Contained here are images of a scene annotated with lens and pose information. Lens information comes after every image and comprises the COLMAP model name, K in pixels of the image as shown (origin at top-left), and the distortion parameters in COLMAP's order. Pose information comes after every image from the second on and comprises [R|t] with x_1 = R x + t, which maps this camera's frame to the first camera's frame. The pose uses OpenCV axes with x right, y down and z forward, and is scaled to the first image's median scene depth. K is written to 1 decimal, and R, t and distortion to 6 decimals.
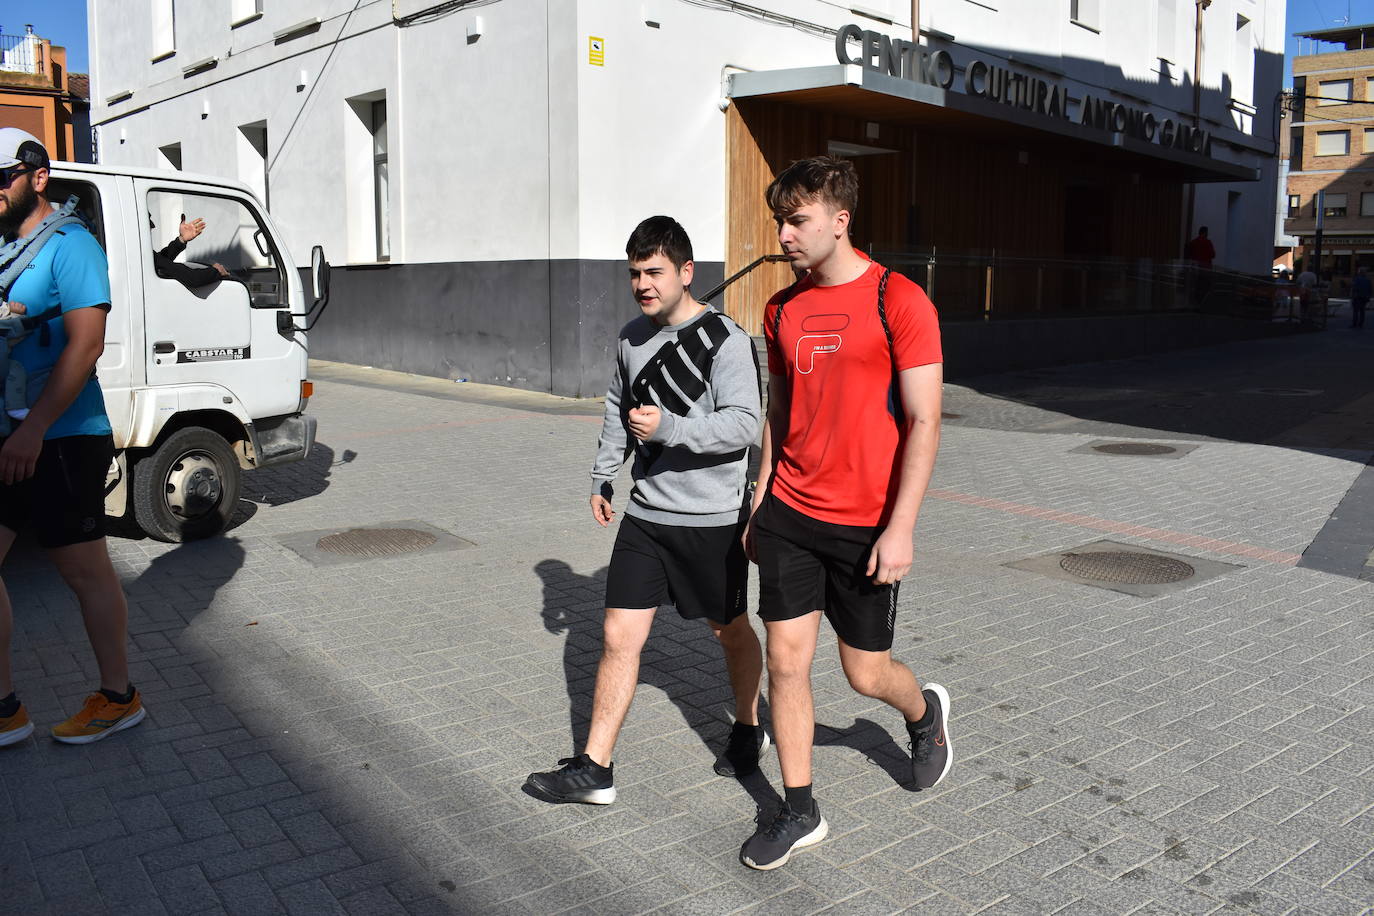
lens RADIAL K [[1183.9, 0, 675.5], [0, 1183.9, 465.9], [0, 0, 1]] dist [-0.091809, 0.020219]
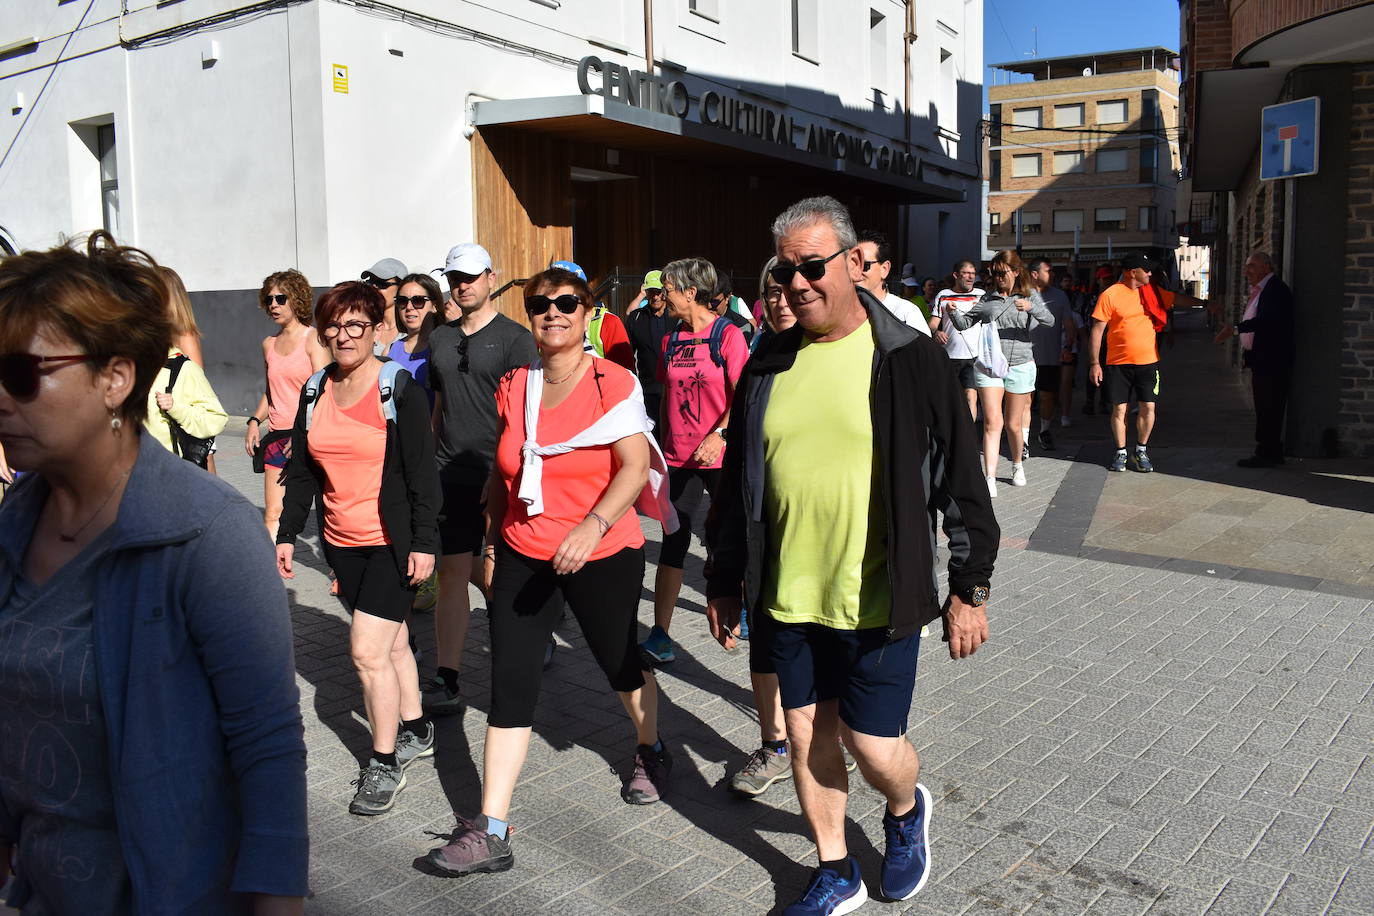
lens RADIAL K [[1183.9, 0, 674.7], [0, 1183.9, 460.3], [0, 0, 1]] dist [-0.091809, 0.020219]
pose [[0.975449, -0.043351, 0.215915, -0.017338], [0.048097, 0.998702, -0.016770, 0.001003], [-0.214908, 0.026743, 0.976268, -0.020871]]
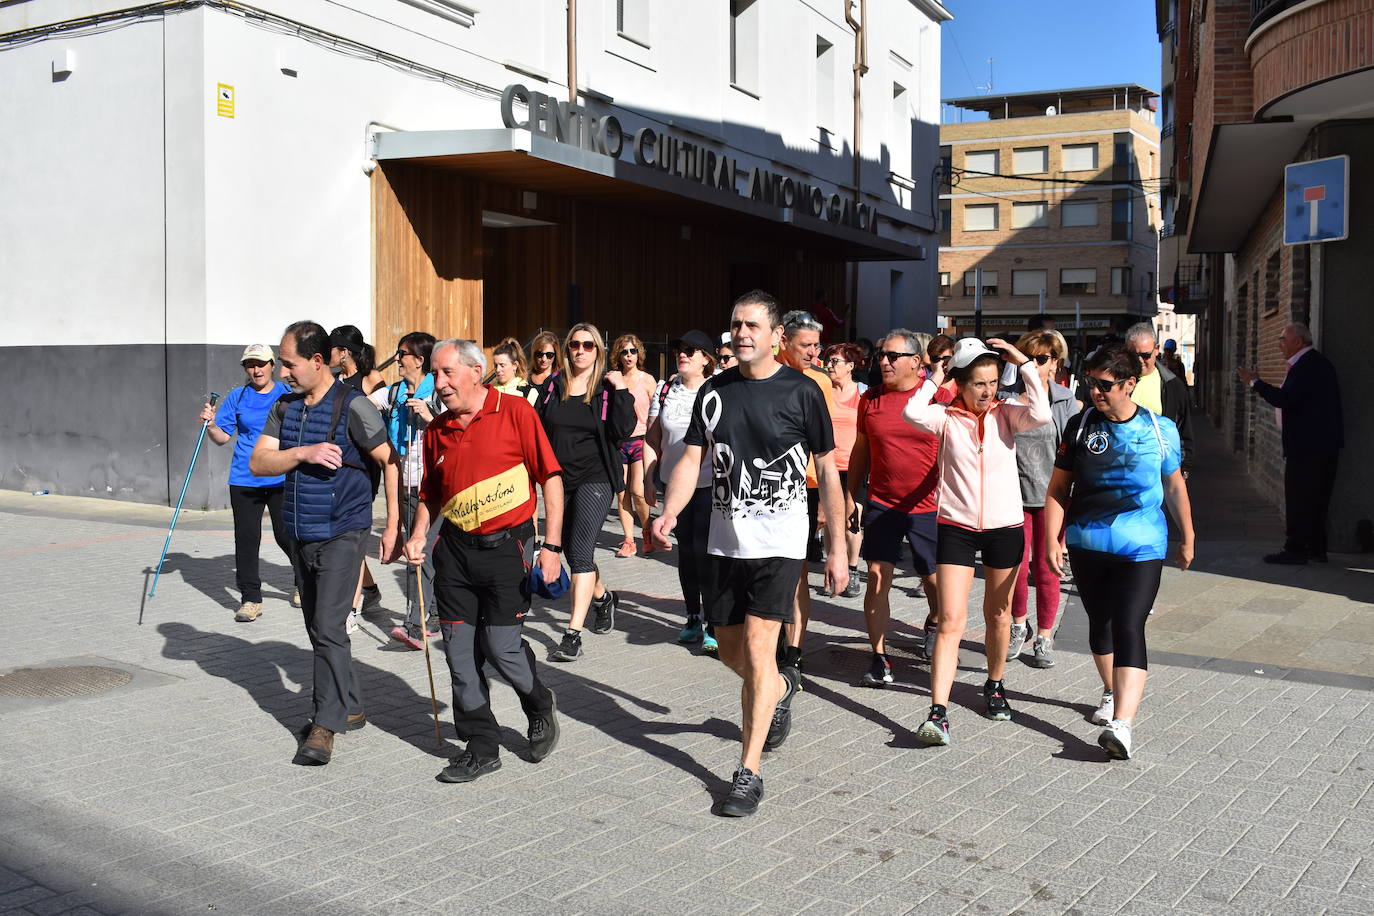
lens RADIAL K [[1431.9, 0, 674.5], [0, 1431.9, 460.1], [0, 0, 1]] dist [-0.064126, 0.000000]
pose [[0.954218, -0.015649, 0.298701, -0.065209], [0.042678, 0.995536, -0.084182, 0.005260], [-0.296050, 0.093076, 0.950627, -0.046670]]
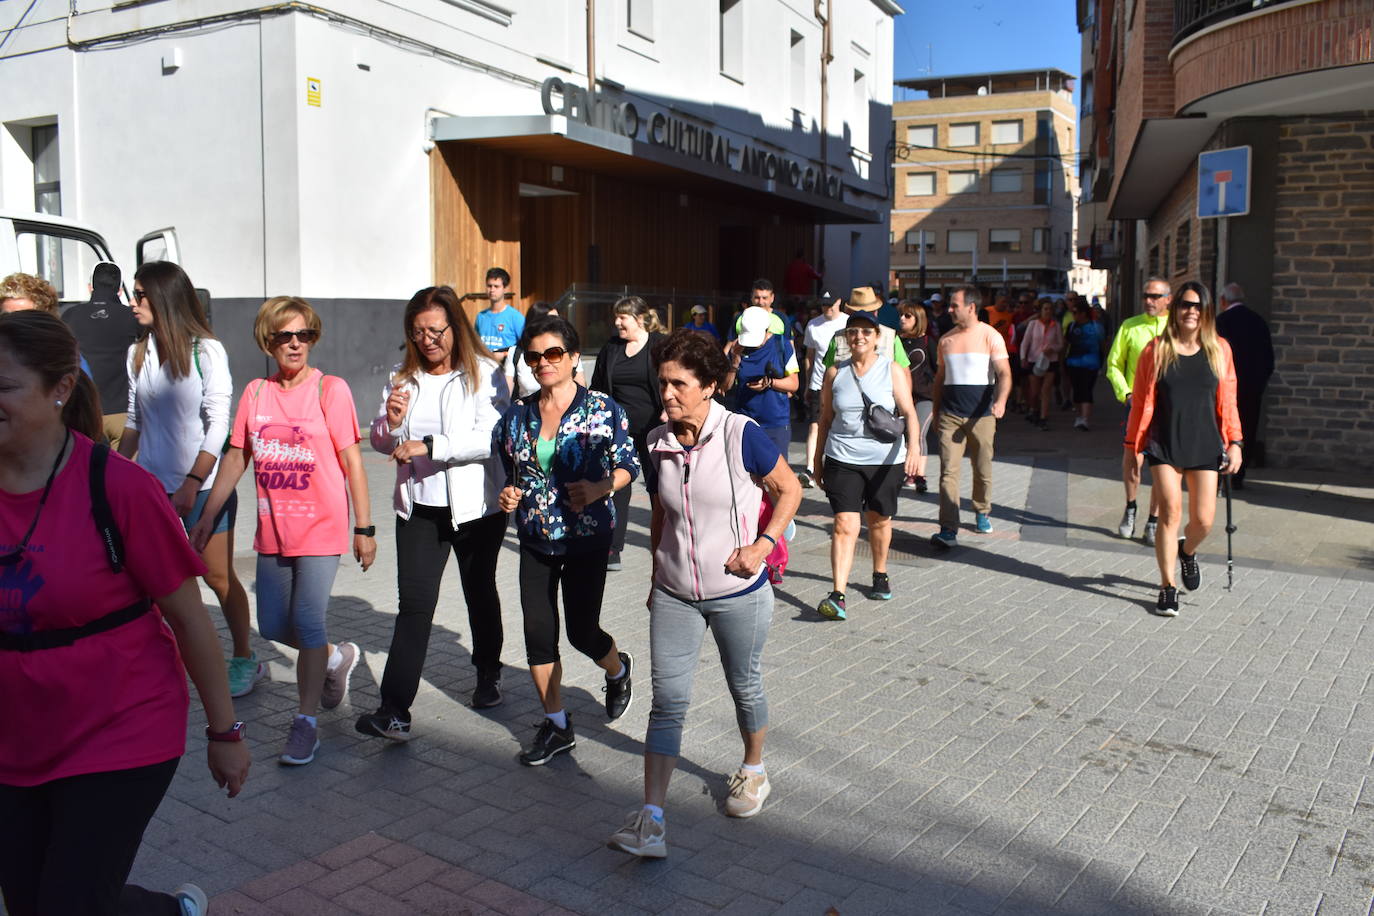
lens RADIAL K [[1251.7, 0, 674.1], [0, 1251.7, 460.5], [0, 0, 1]] dist [-0.077142, 0.000000]
pose [[0.947680, -0.033748, 0.317433, -0.116779], [0.046126, 0.998437, -0.031557, 0.010018], [-0.315872, 0.044548, 0.947756, -0.088383]]
